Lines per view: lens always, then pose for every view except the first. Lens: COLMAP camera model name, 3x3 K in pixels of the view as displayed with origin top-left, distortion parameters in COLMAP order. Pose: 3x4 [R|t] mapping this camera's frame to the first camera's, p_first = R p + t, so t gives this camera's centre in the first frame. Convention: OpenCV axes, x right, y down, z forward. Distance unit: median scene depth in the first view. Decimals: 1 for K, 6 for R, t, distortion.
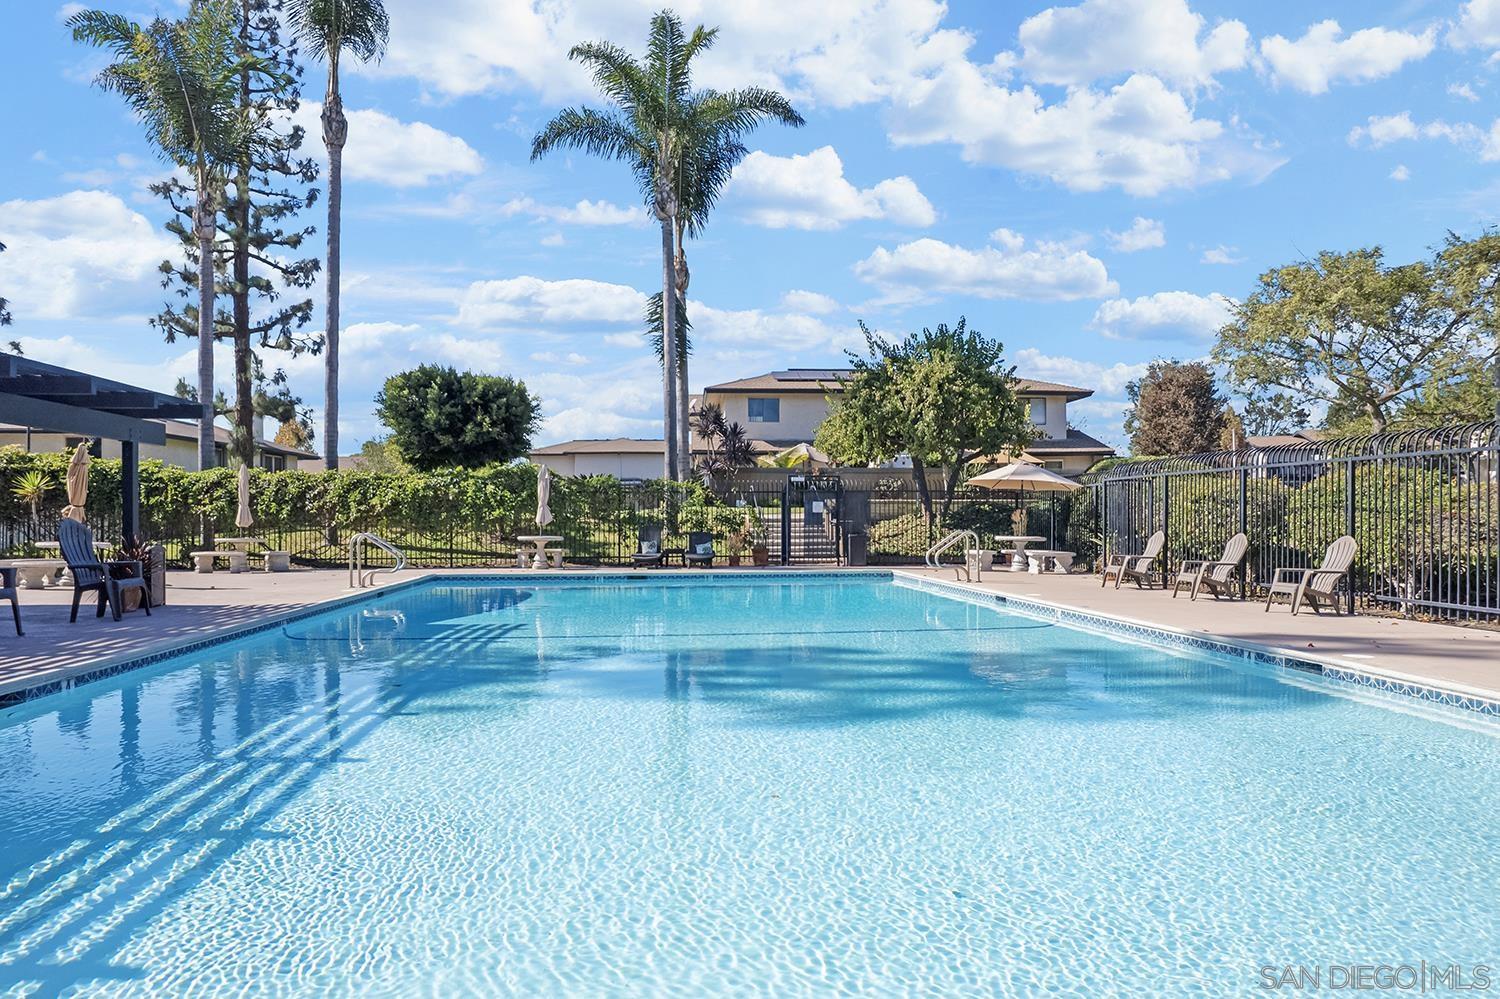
lens RADIAL K [[1001.7, 0, 750.0], [0, 1001.7, 499.5], [0, 0, 1]] dist [-0.059436, 0.063306]
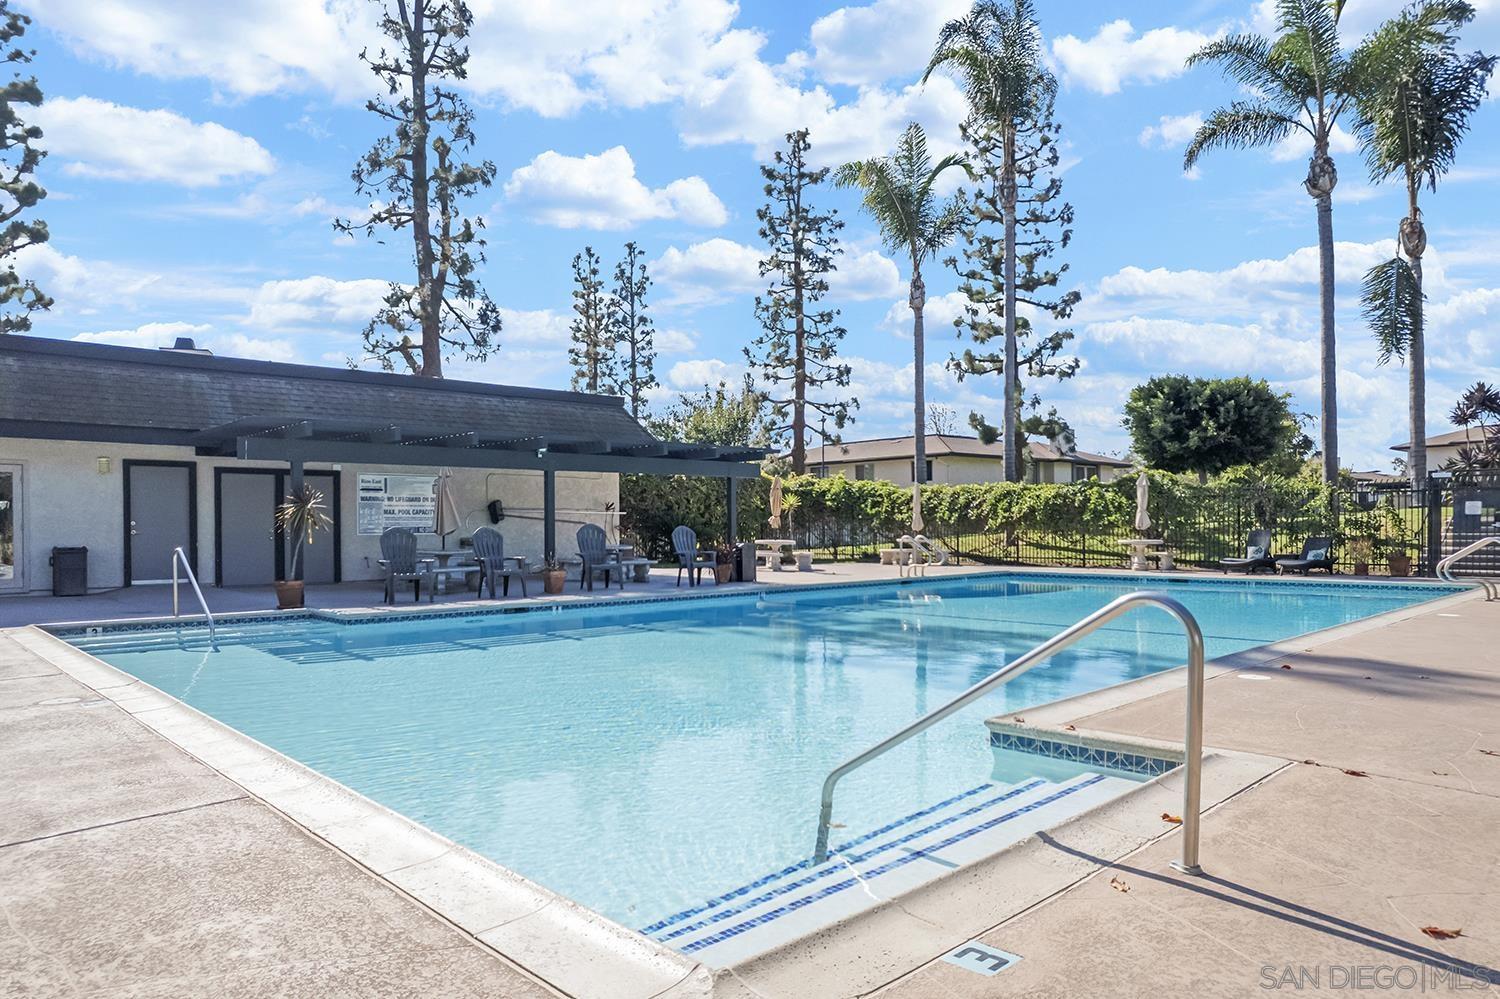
lens RADIAL K [[1003.7, 0, 748.0], [0, 1003.7, 524.7], [0, 0, 1]] dist [-0.060200, 0.065883]
pose [[0.605112, -0.001250, -0.796140, 0.260802], [0.020606, 0.999688, 0.014092, -0.001890], [0.795874, -0.024932, 0.604949, 0.017329]]
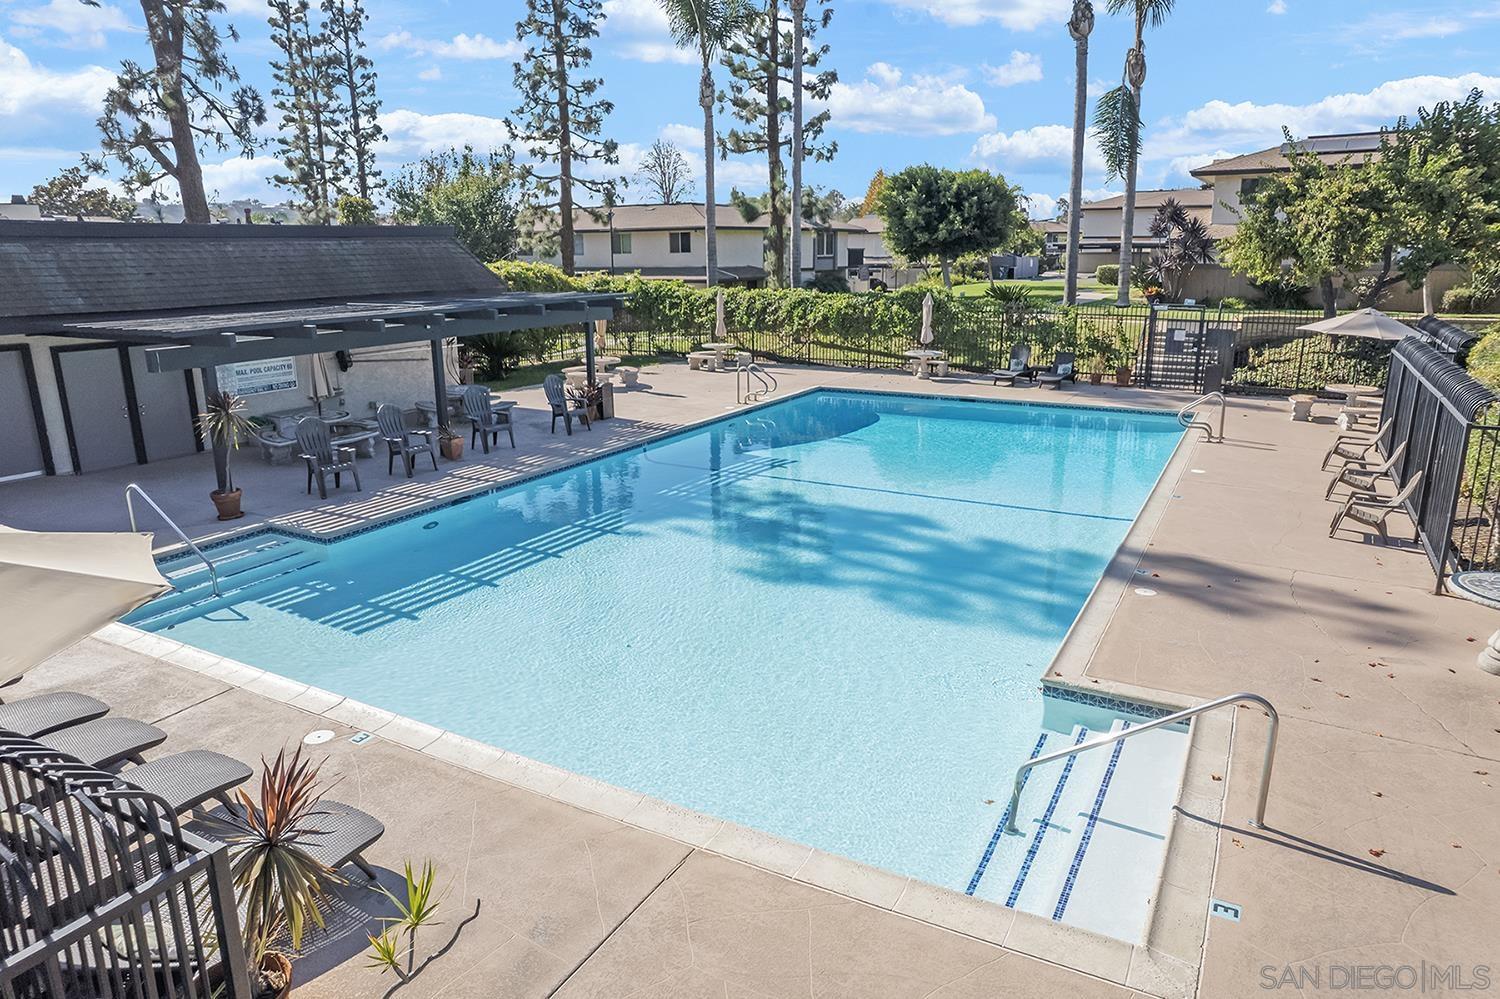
lens RADIAL K [[1001.7, 0, 750.0], [0, 1001.7, 499.5], [0, 0, 1]] dist [-0.059436, 0.063306]
pose [[0.816039, 0.141128, -0.560503, 0.225661], [0.019256, 0.962557, 0.270395, -0.085267], [0.577676, -0.231446, 0.782767, -0.088534]]
